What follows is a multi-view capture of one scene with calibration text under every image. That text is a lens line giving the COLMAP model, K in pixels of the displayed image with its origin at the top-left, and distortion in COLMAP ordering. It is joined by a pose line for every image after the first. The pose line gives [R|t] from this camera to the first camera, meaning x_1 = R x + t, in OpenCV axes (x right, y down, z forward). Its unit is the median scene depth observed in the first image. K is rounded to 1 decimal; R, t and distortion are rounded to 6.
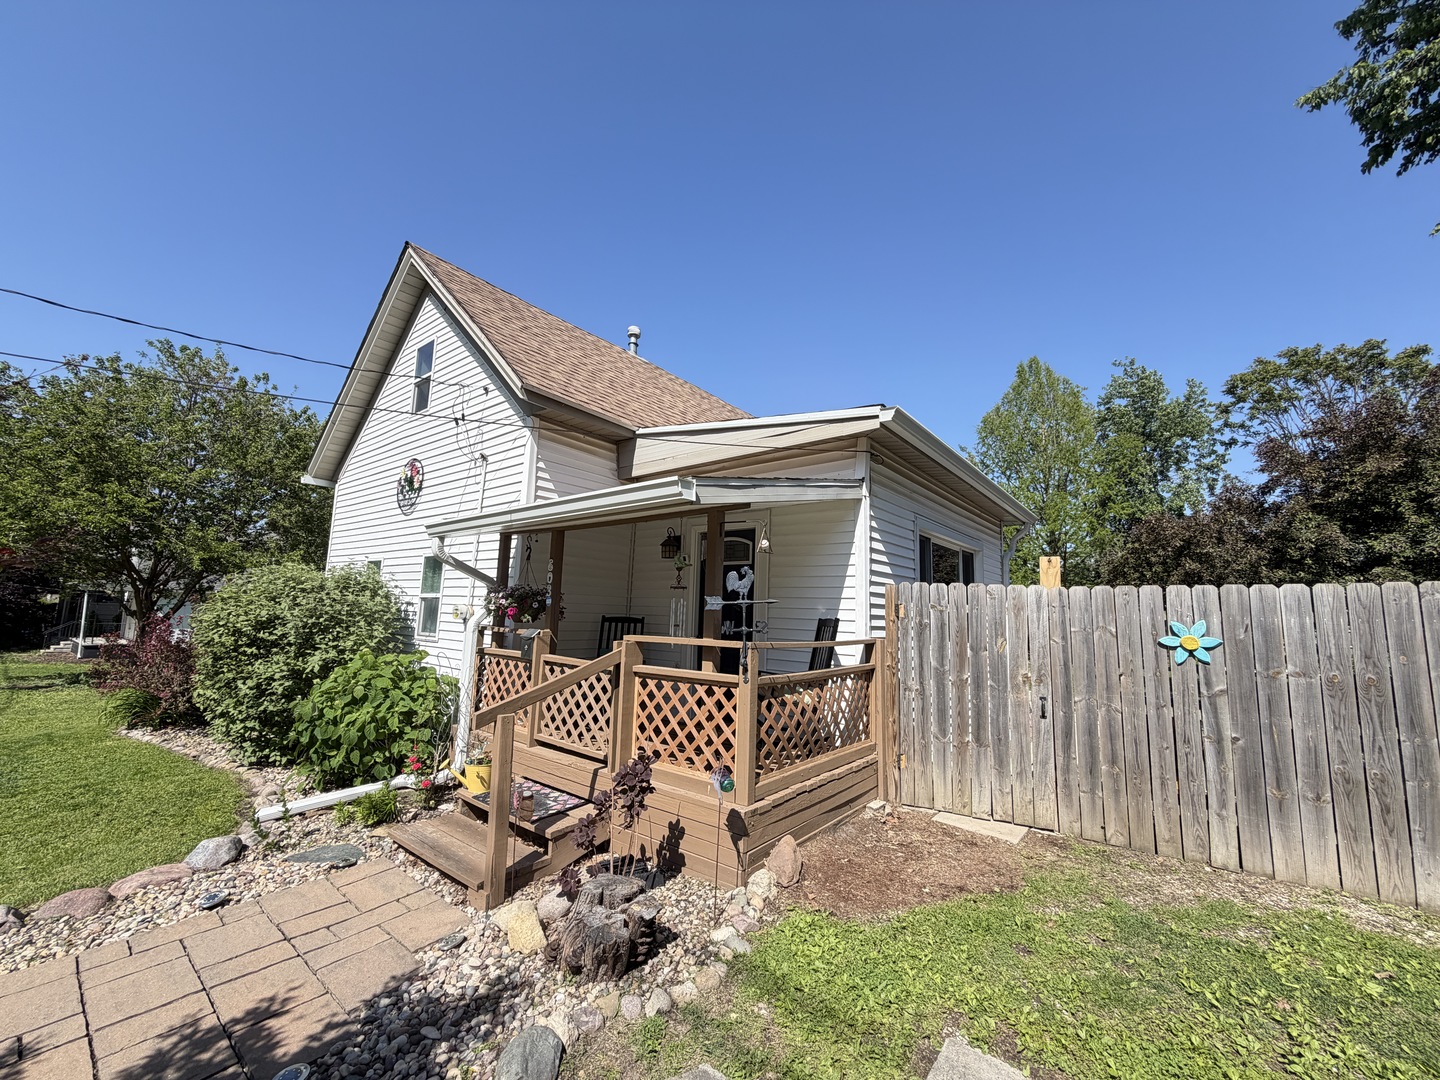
lens RADIAL K [[574.0, 0, 719.2], [0, 574.0, 547.8], [0, 0, 1]] dist [0.000818, 0.000060]
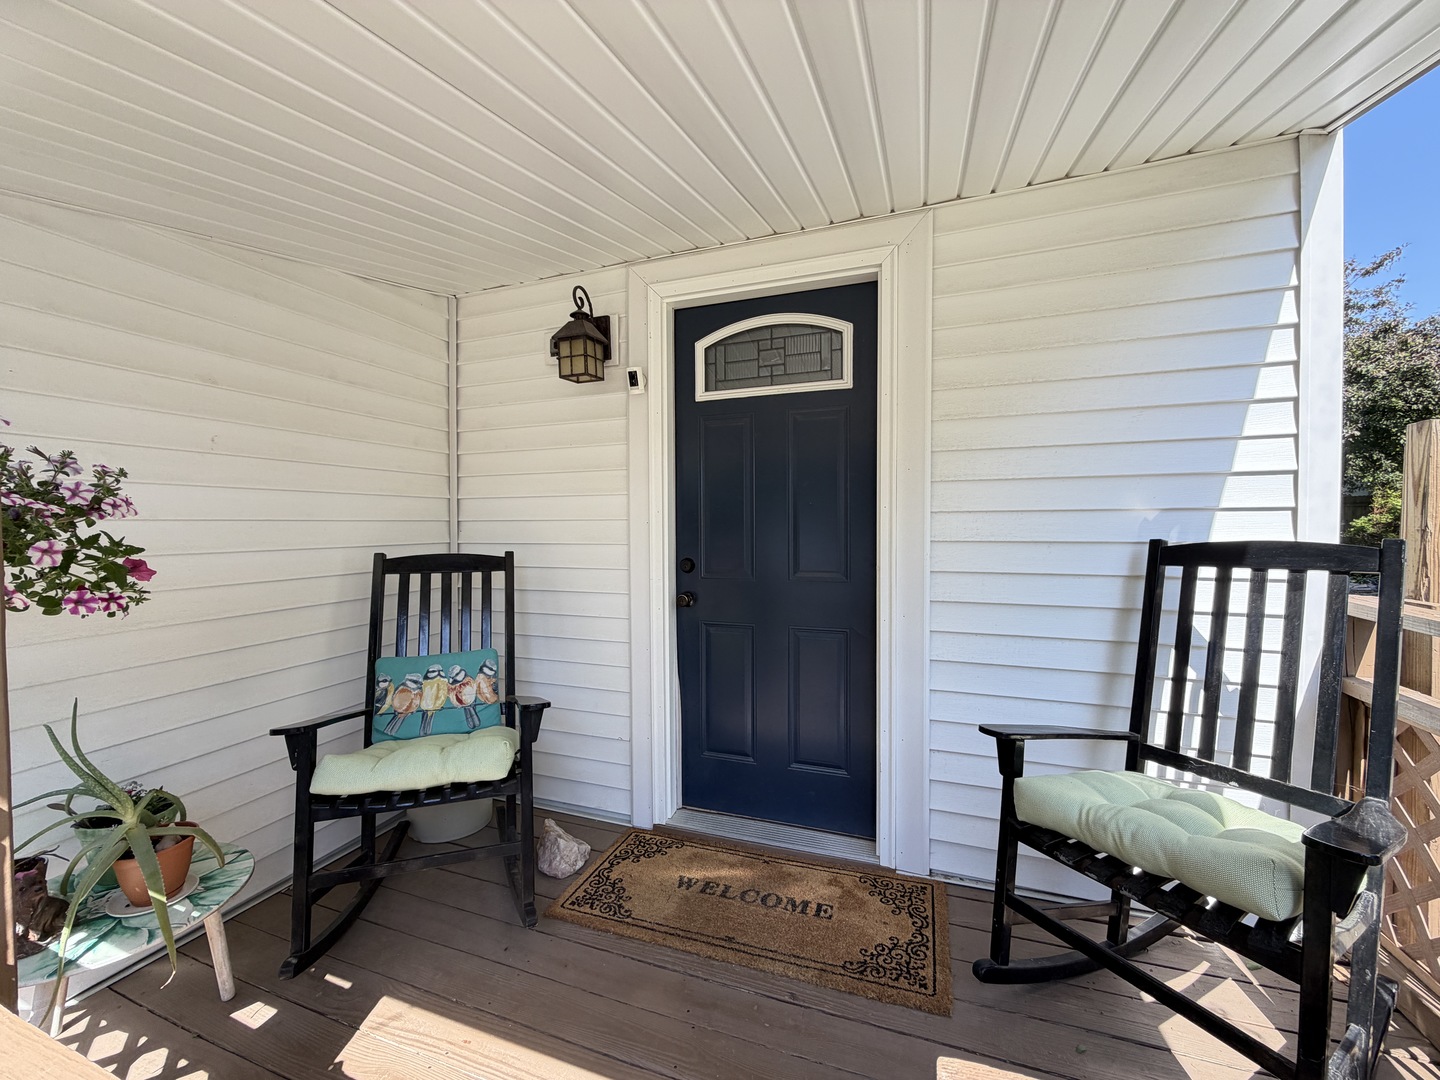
lens RADIAL K [[576.1, 0, 720.0], [0, 576.1, 540.0], [0, 0, 1]] dist [0.006936, 0.000142]
pose [[0.945376, -0.049529, 0.322196, -0.171286], [0.000830, 0.988752, 0.149559, 0.083900], [-0.325980, -0.141122, 0.934784, 0.873724]]
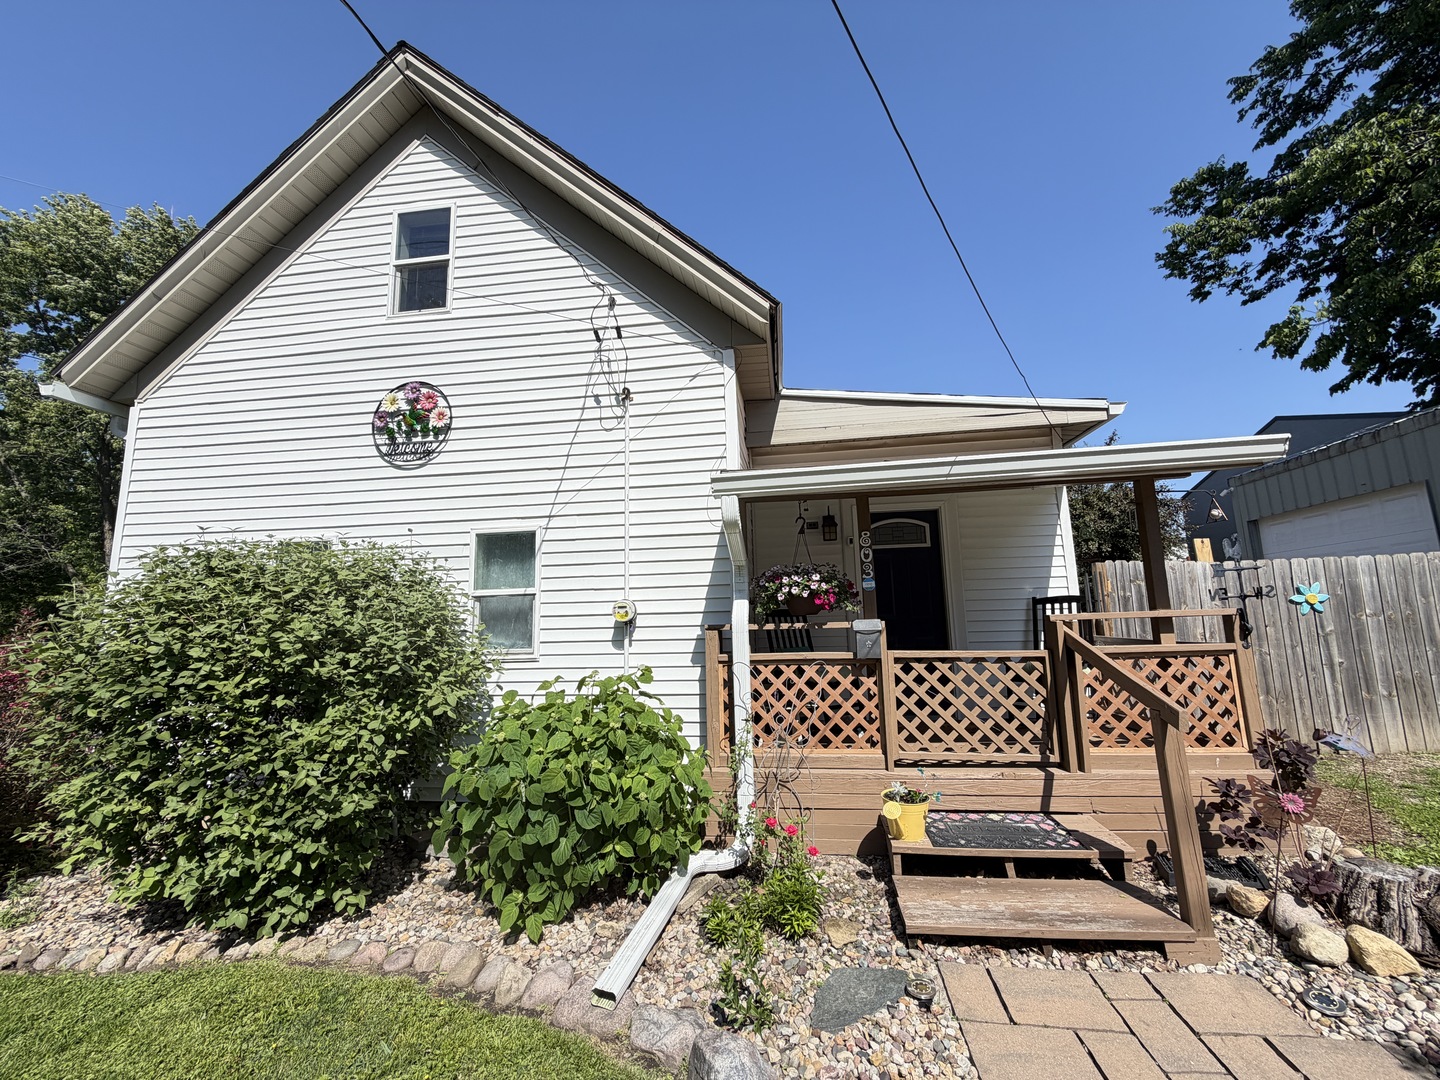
lens RADIAL K [[574.0, 0, 719.2], [0, 574.0, 547.8], [0, 0, 1]] dist [0.000818, 0.000060]
pose [[0.851963, 0.014664, 0.523397, -0.948542], [-0.007023, 0.999838, -0.016580, 0.061763], [-0.523555, 0.010449, 0.851927, 0.464580]]
